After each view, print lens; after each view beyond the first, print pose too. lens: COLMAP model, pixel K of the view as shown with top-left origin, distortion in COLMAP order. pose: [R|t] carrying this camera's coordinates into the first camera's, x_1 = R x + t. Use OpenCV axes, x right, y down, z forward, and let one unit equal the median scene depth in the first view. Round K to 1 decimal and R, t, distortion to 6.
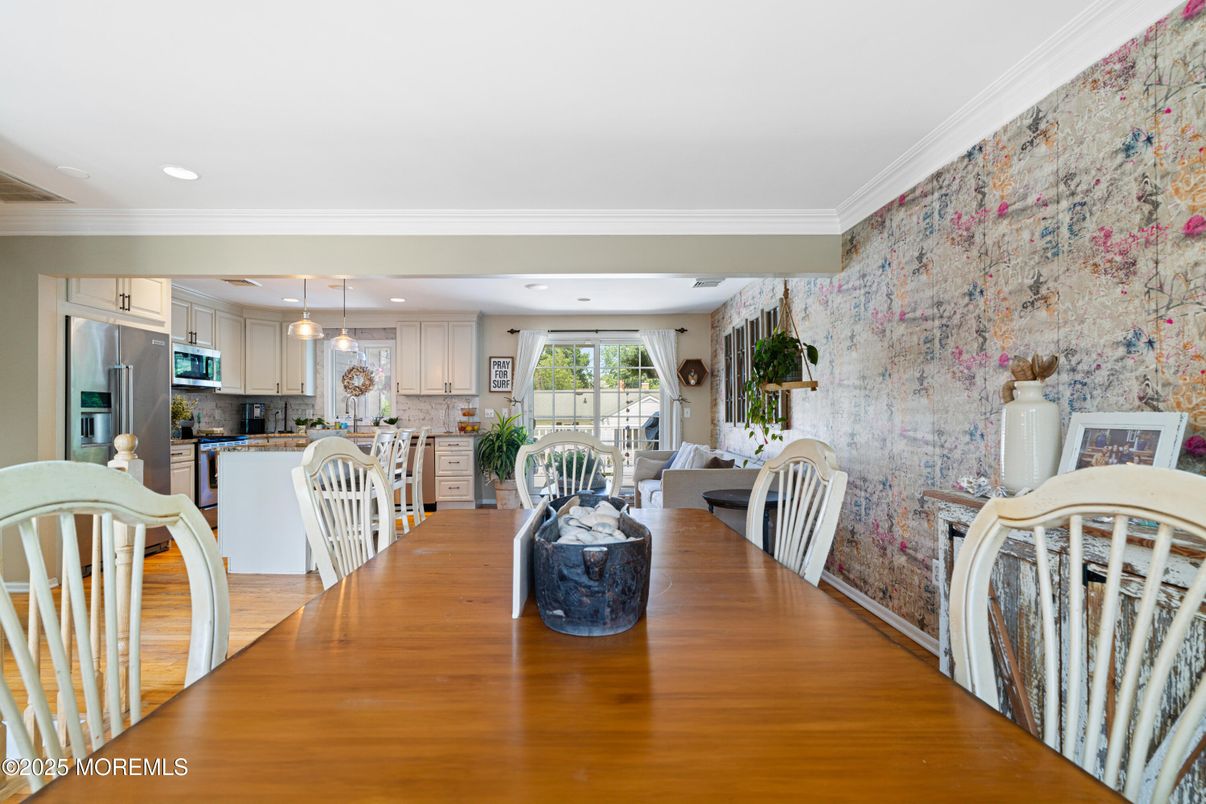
lens RADIAL K [[557.9, 0, 573.4], [0, 557.9, 416.8], [0, 0, 1]] dist [0.000246, 0.000631]
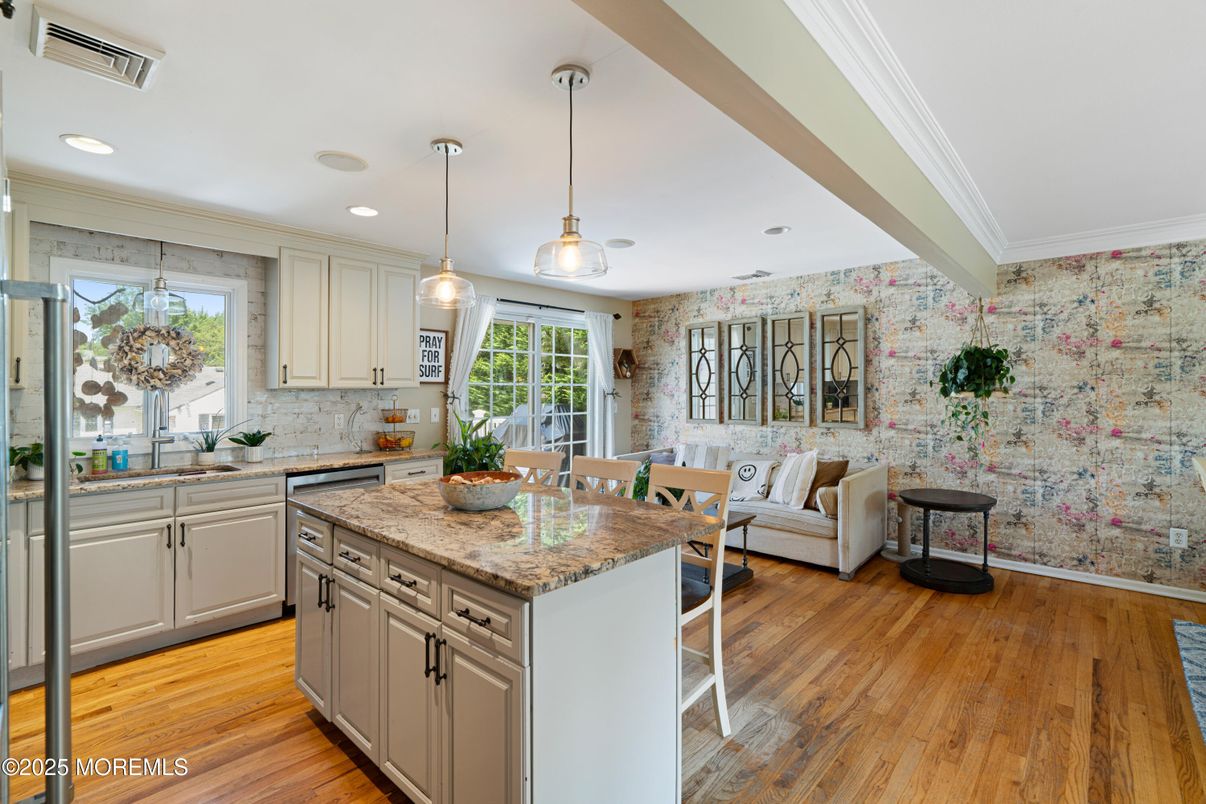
lens RADIAL K [[550.7, 0, 603.2], [0, 550.7, 376.7], [0, 0, 1]] dist [-0.005468, 0.000649]
pose [[0.673819, 0.017117, 0.738699, -0.513194], [0.009768, 0.999438, -0.032069, -0.032044], [-0.738832, 0.028824, 0.673273, 0.454604]]
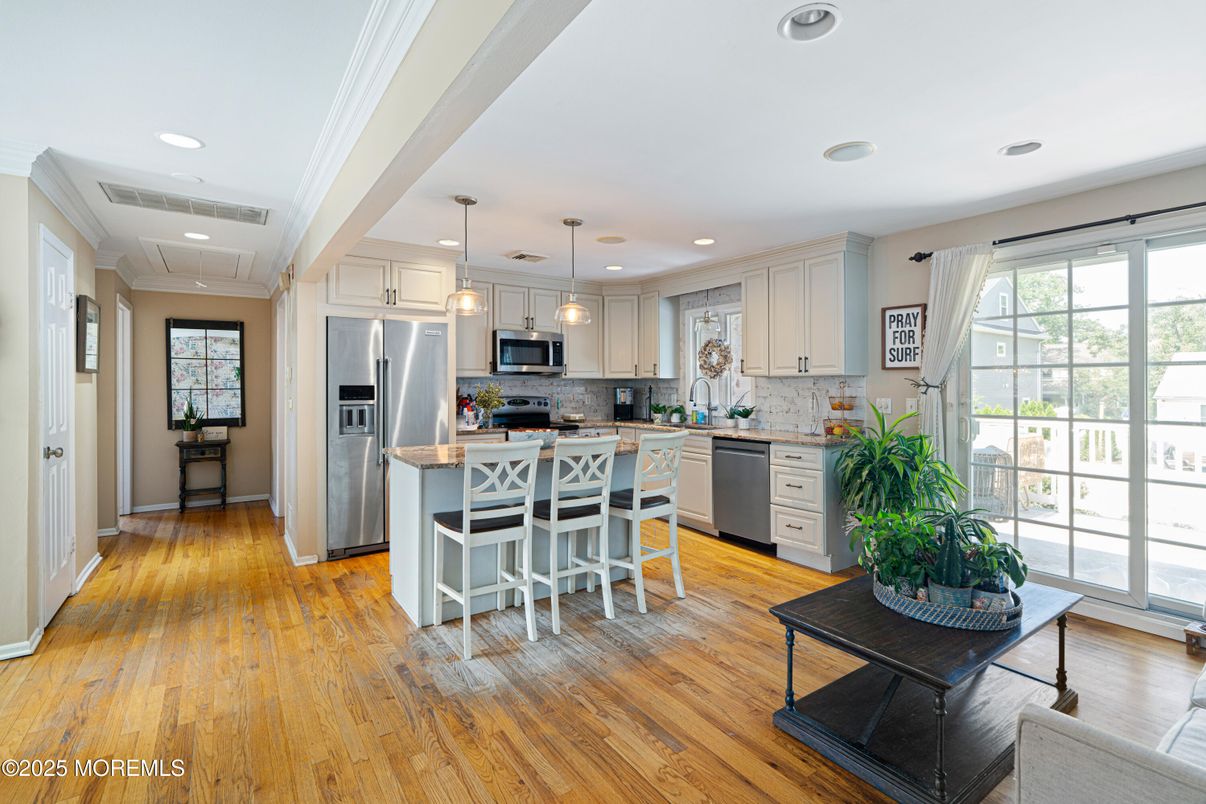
lens RADIAL K [[550.7, 0, 603.2], [0, 550.7, 376.7], [0, 0, 1]] dist [-0.005468, 0.000649]
pose [[0.568123, -0.010011, -0.822882, 0.167934], [-0.005136, 0.999863, -0.015709, -0.028533], [0.822927, 0.013151, 0.567994, 0.477953]]
